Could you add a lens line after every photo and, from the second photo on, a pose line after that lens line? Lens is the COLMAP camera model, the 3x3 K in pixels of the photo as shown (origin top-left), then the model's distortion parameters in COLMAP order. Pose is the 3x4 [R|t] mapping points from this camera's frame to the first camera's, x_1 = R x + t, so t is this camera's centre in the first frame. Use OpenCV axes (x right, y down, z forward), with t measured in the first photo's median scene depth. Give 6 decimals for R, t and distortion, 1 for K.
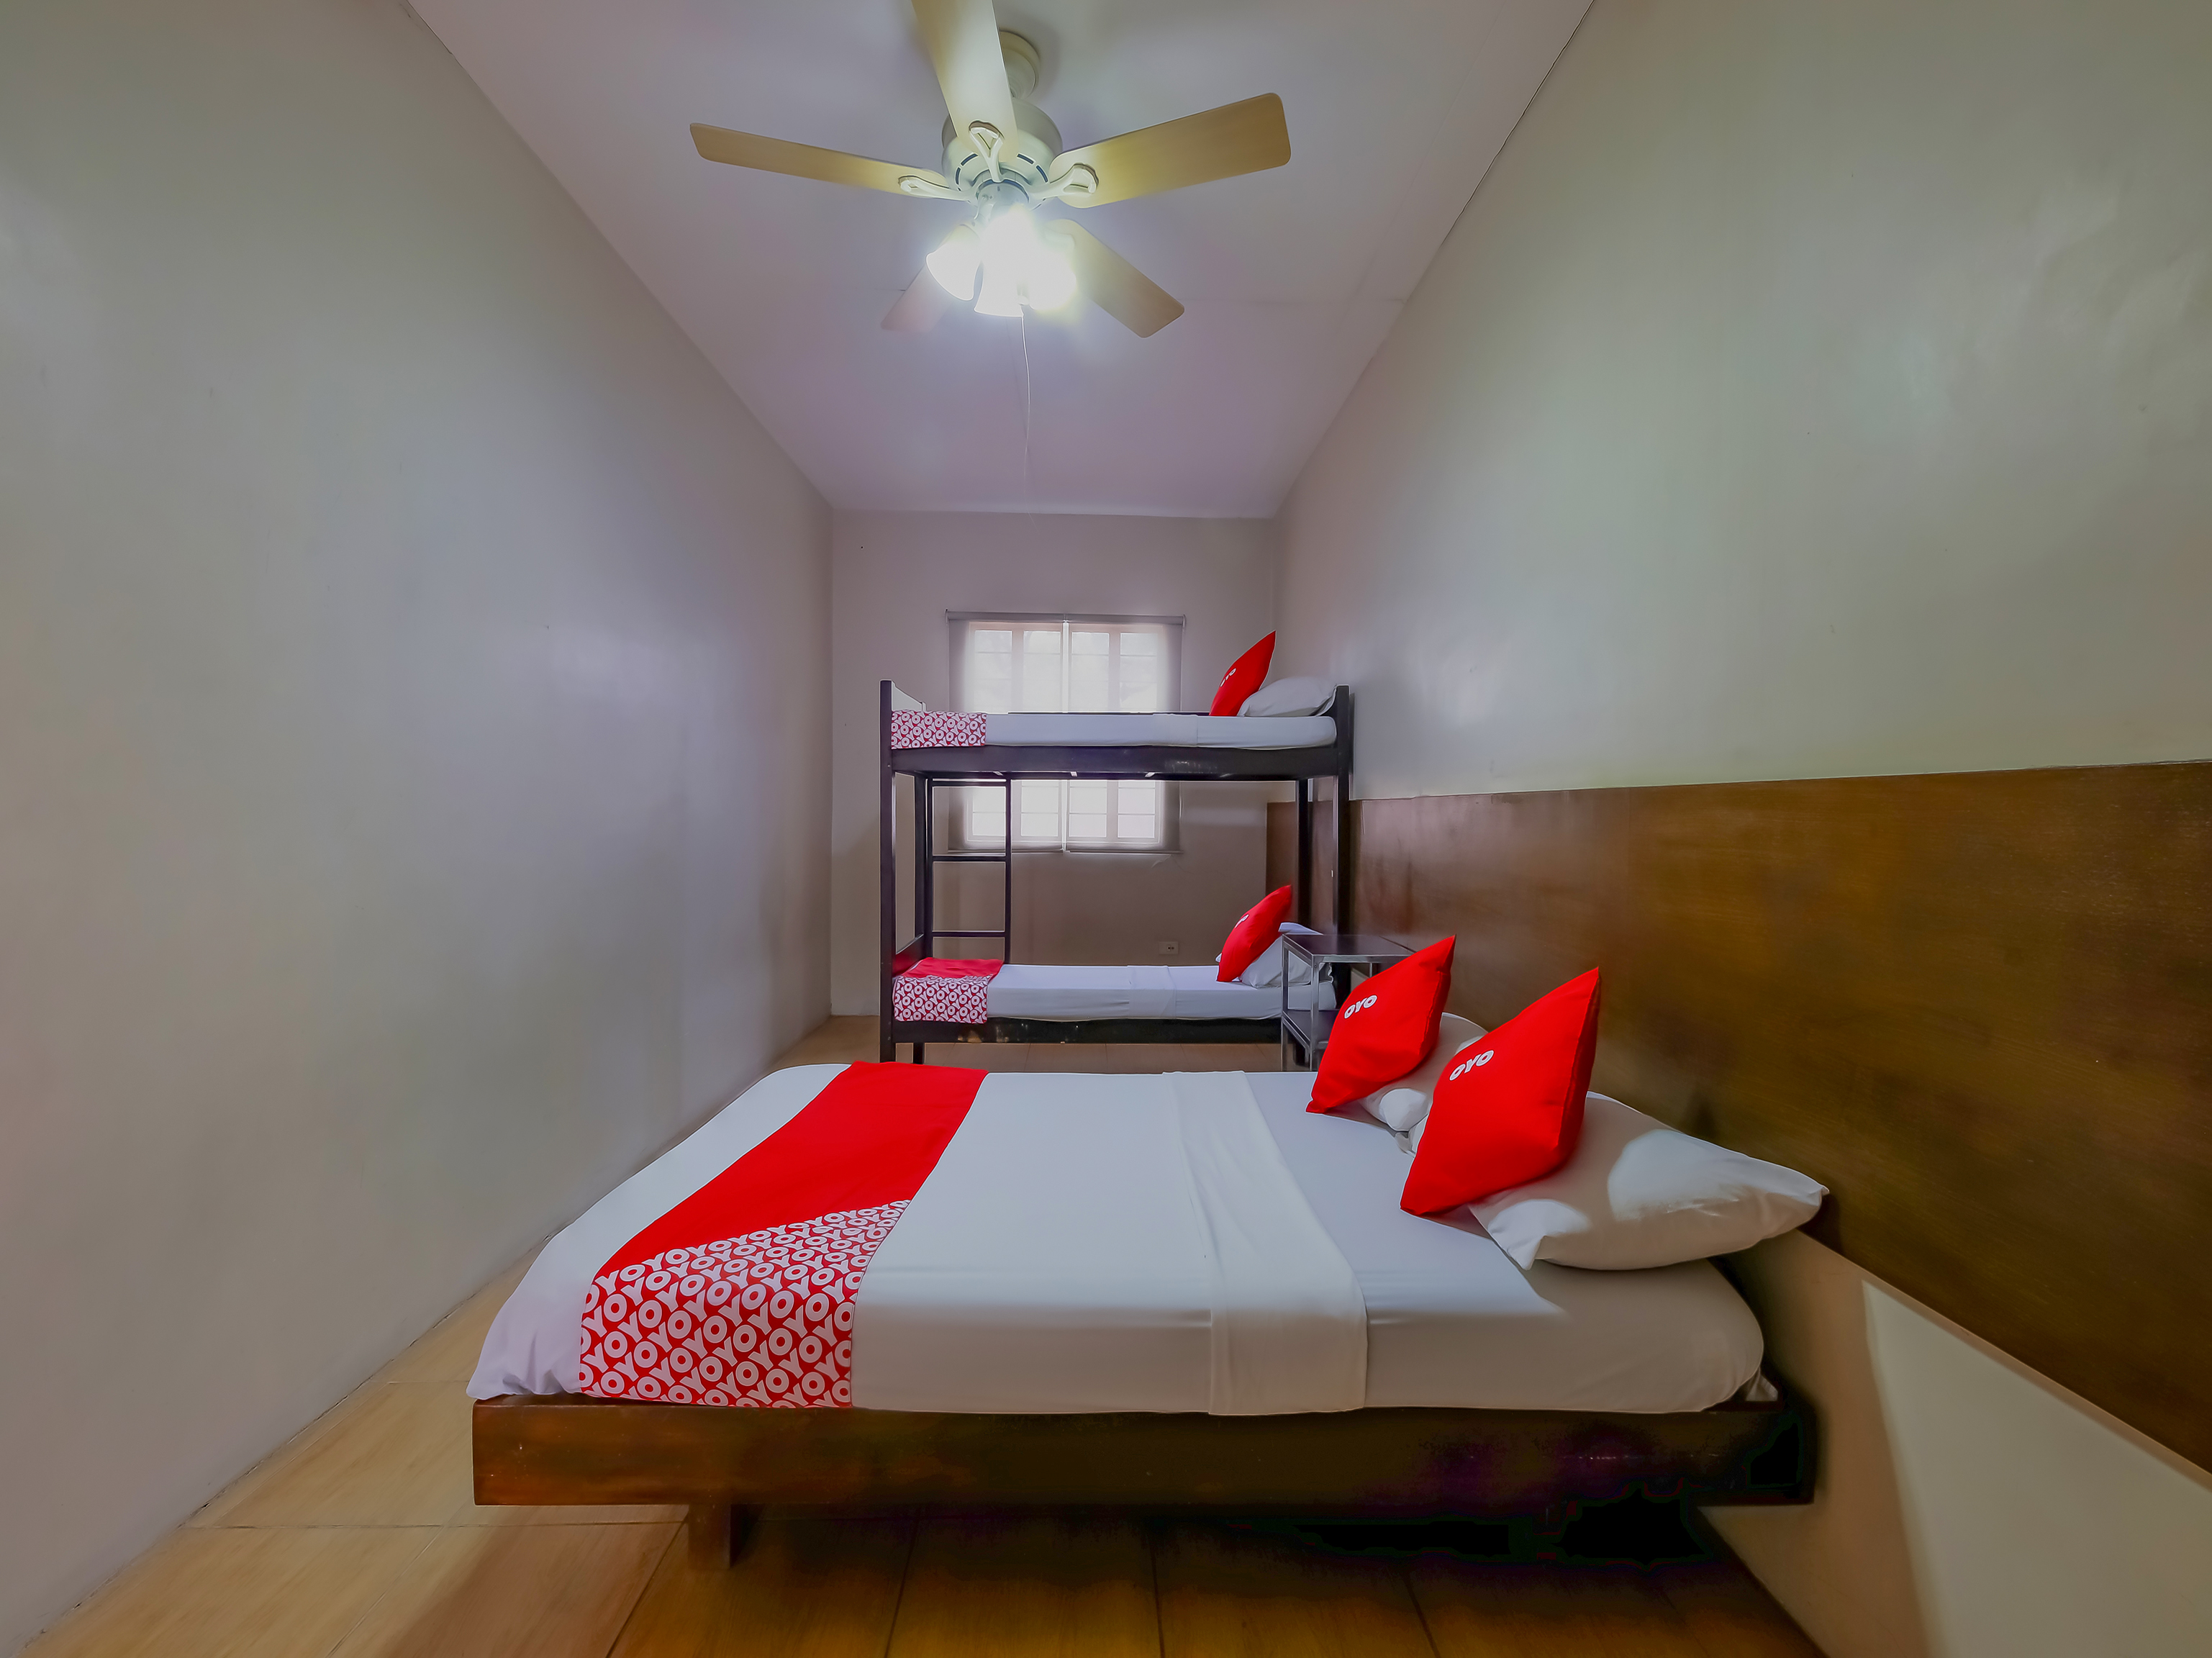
lens RADIAL K [[893.9, 0, 1109.8], [0, 893.9, 815.4], [0, 0, 1]] dist [-0.003929, 0.000035]
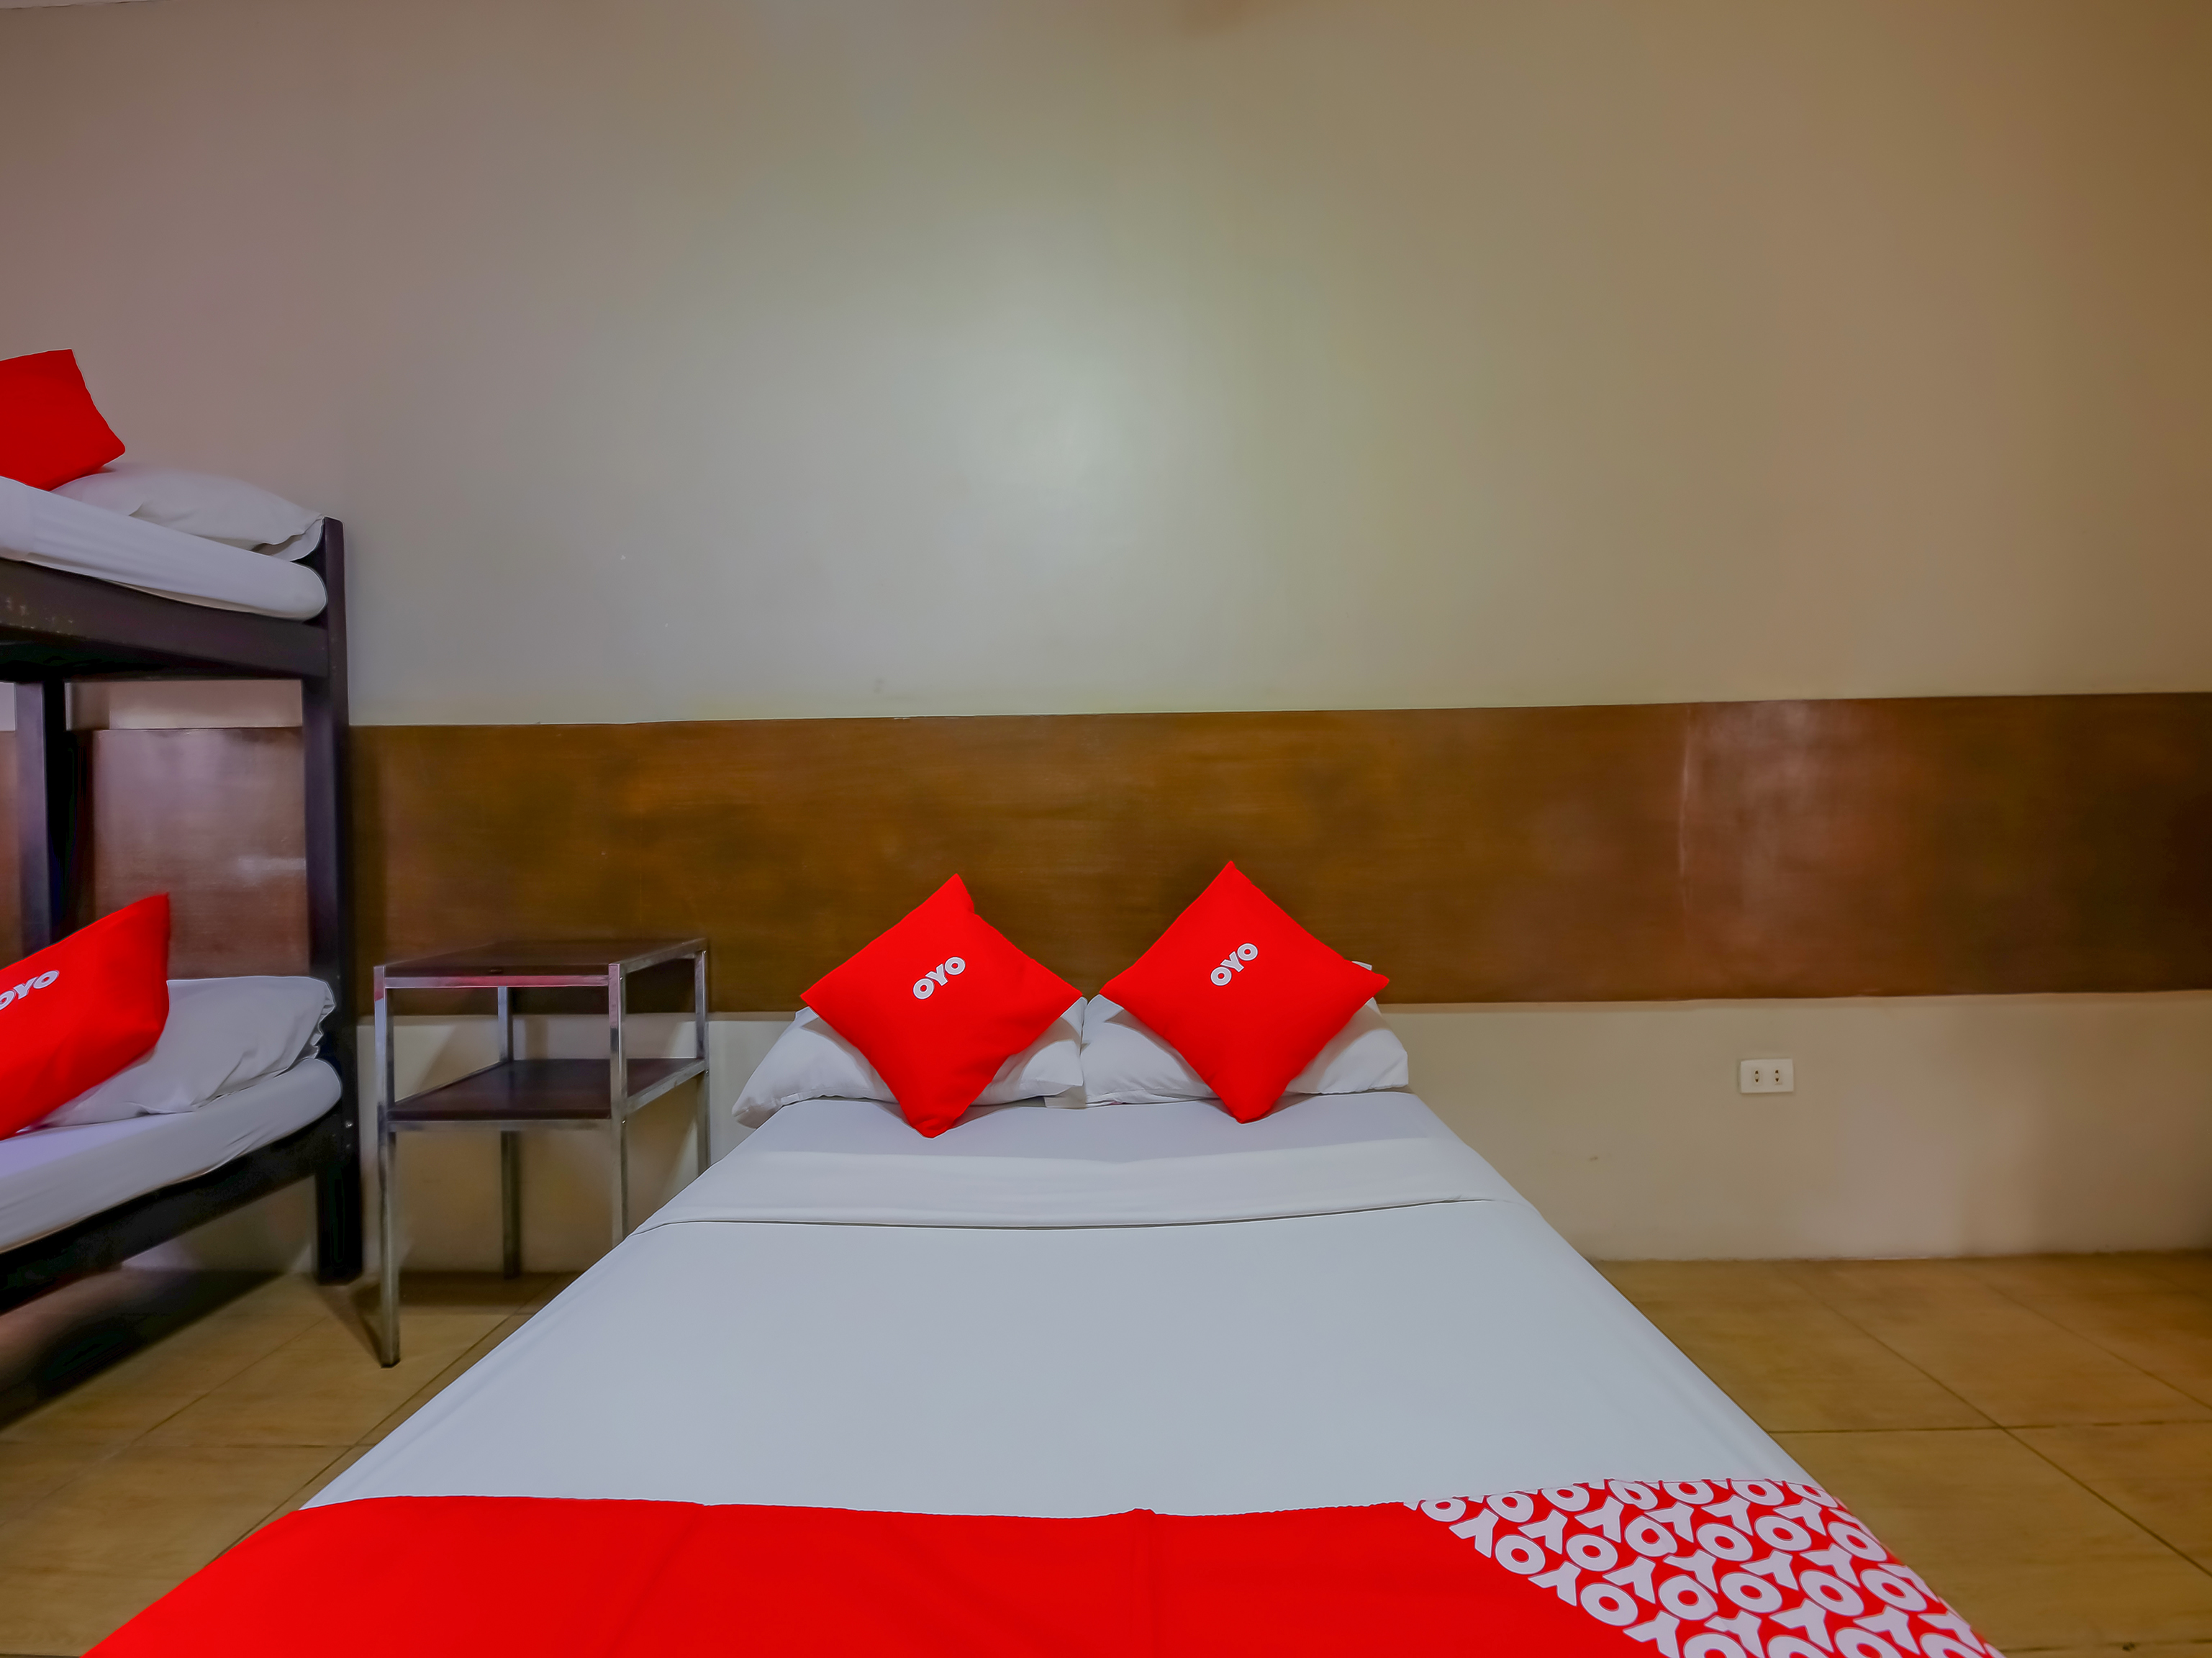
lens RADIAL K [[893.9, 0, 1170.5], [0, 893.9, 830.2], [0, 0, 1]] dist [-0.003929, 0.000035]
pose [[0.021405, -0.024953, 0.999459, -0.285300], [0.020953, 0.999480, 0.024505, 0.045998], [-0.999551, 0.020417, 0.021917, 0.476079]]
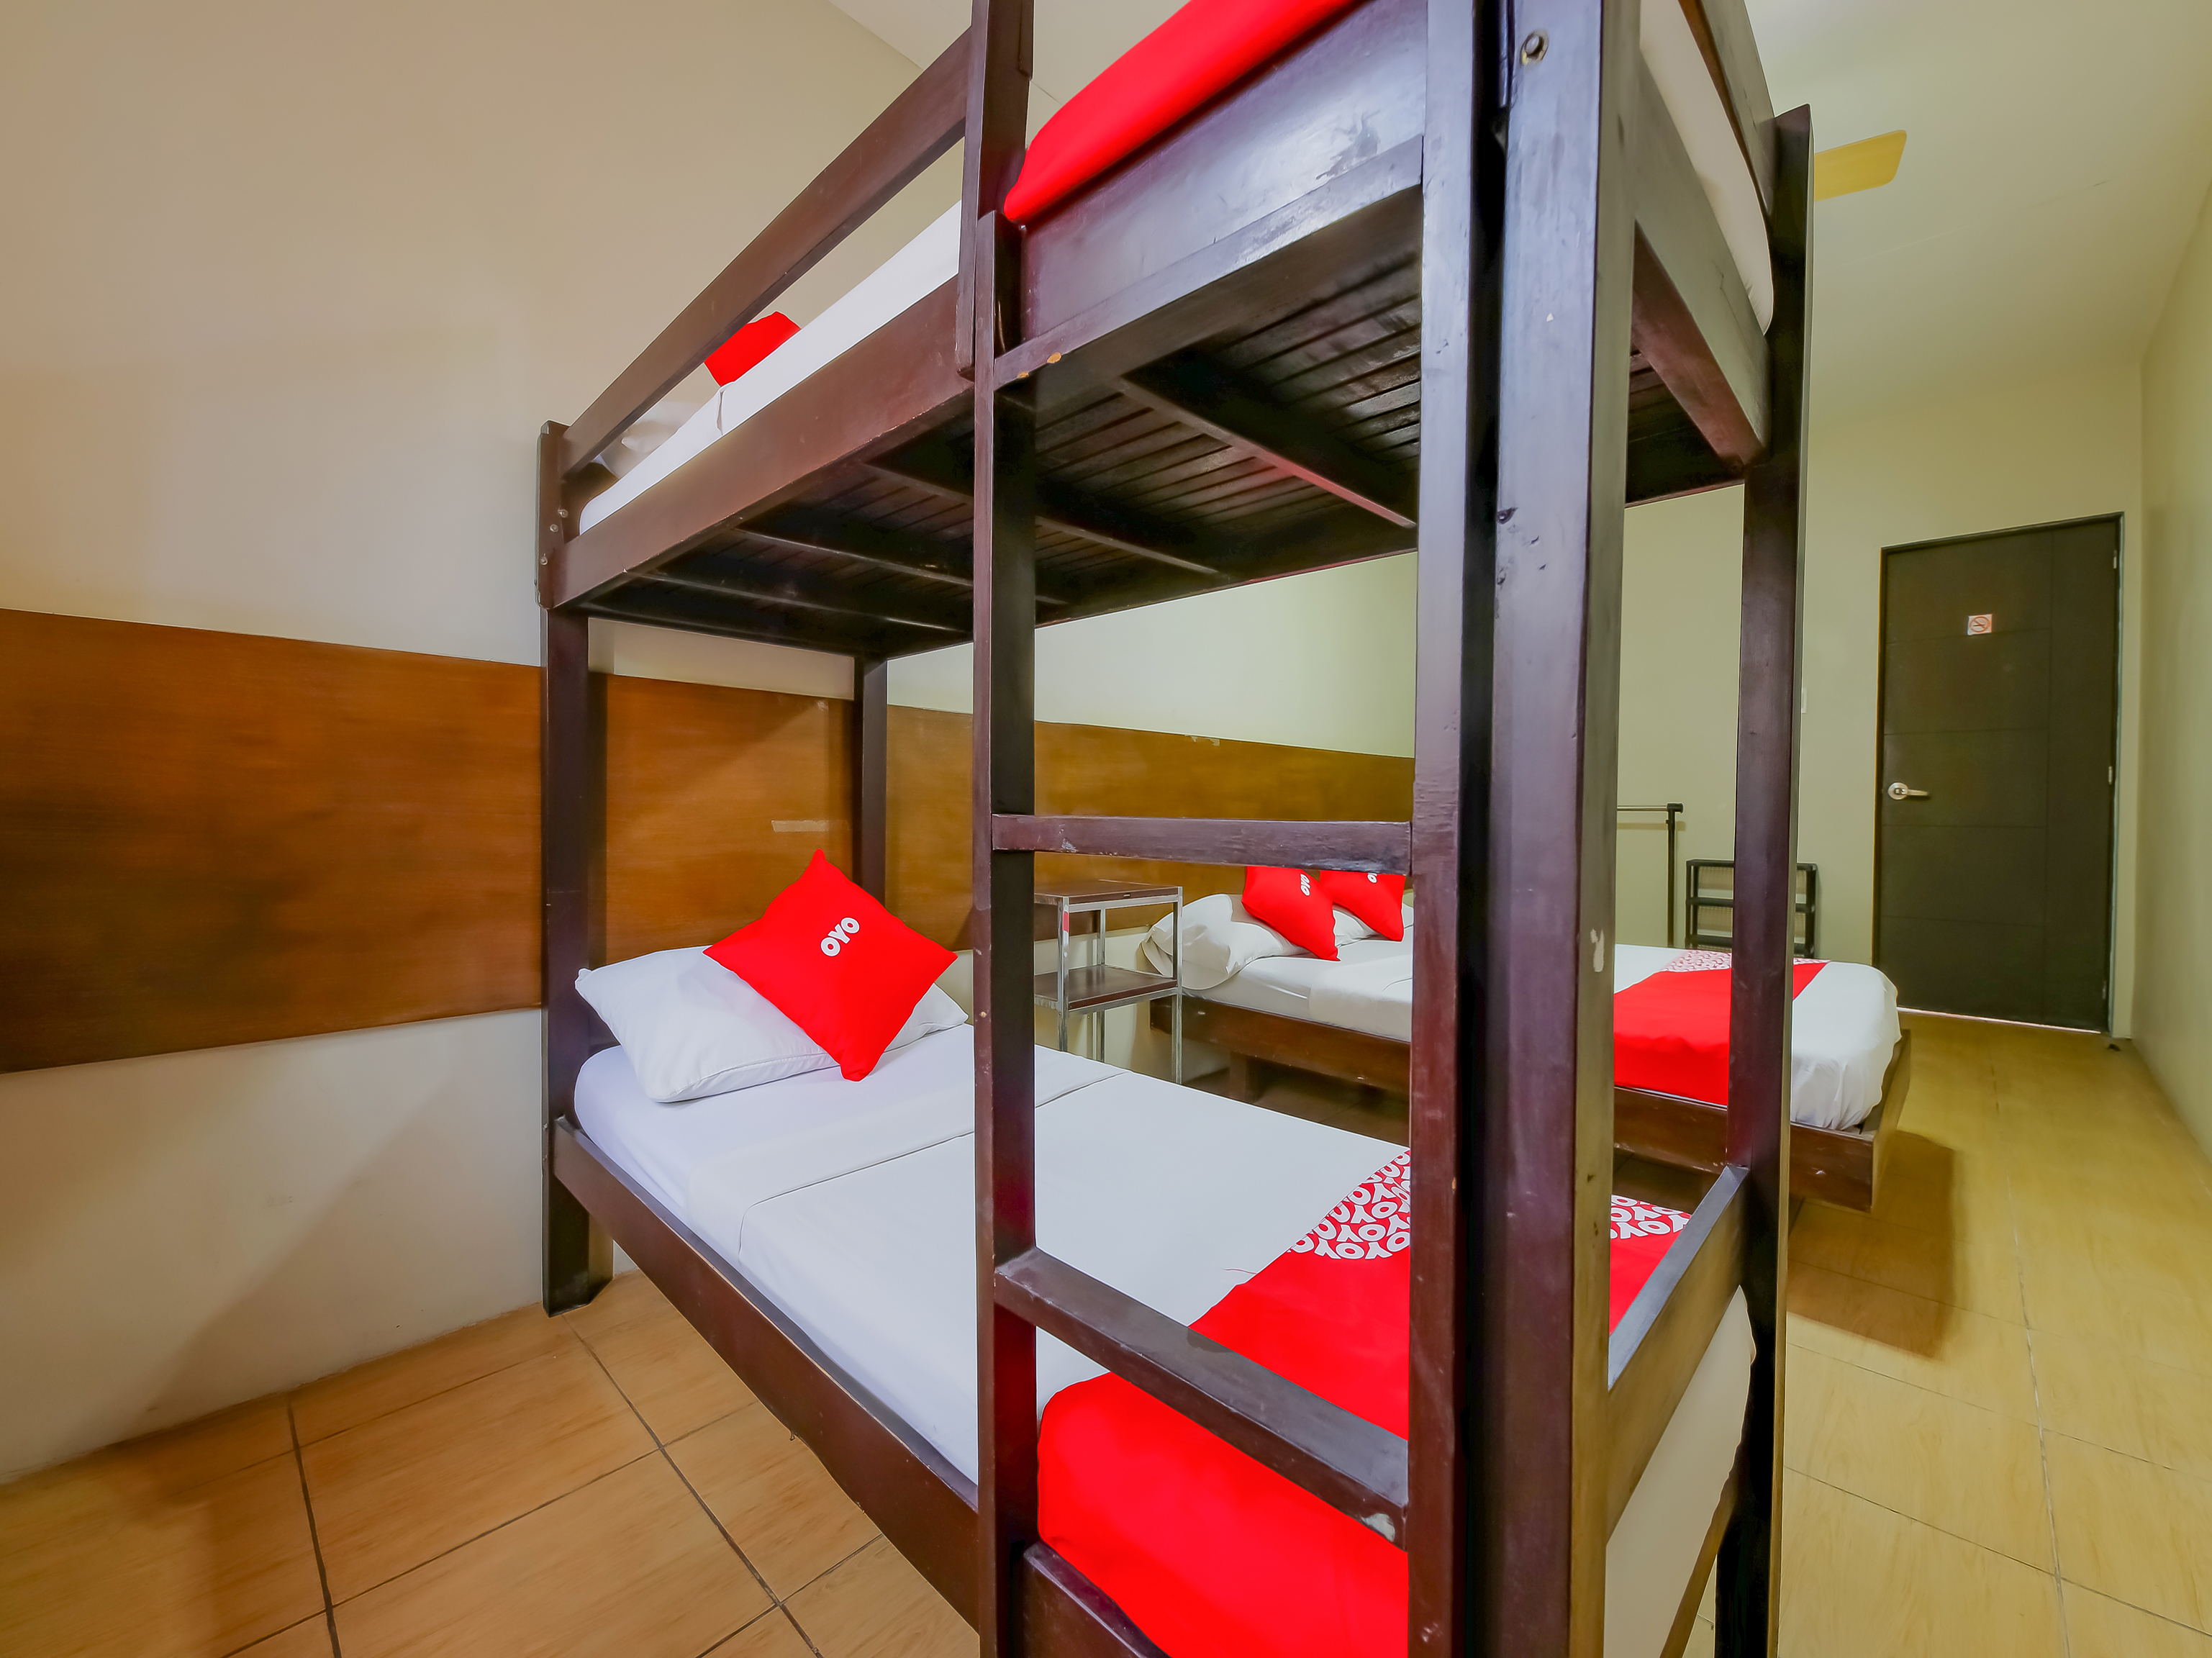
lens RADIAL K [[893.9, 0, 1091.5], [0, 893.9, 828.2], [0, 0, 1]] dist [-0.003929, 0.000035]
pose [[-0.700568, -0.029782, 0.712964, -0.302397], [-0.008422, 0.999404, 0.033472, 0.048837], [-0.713536, 0.017444, -0.700401, 1.384376]]
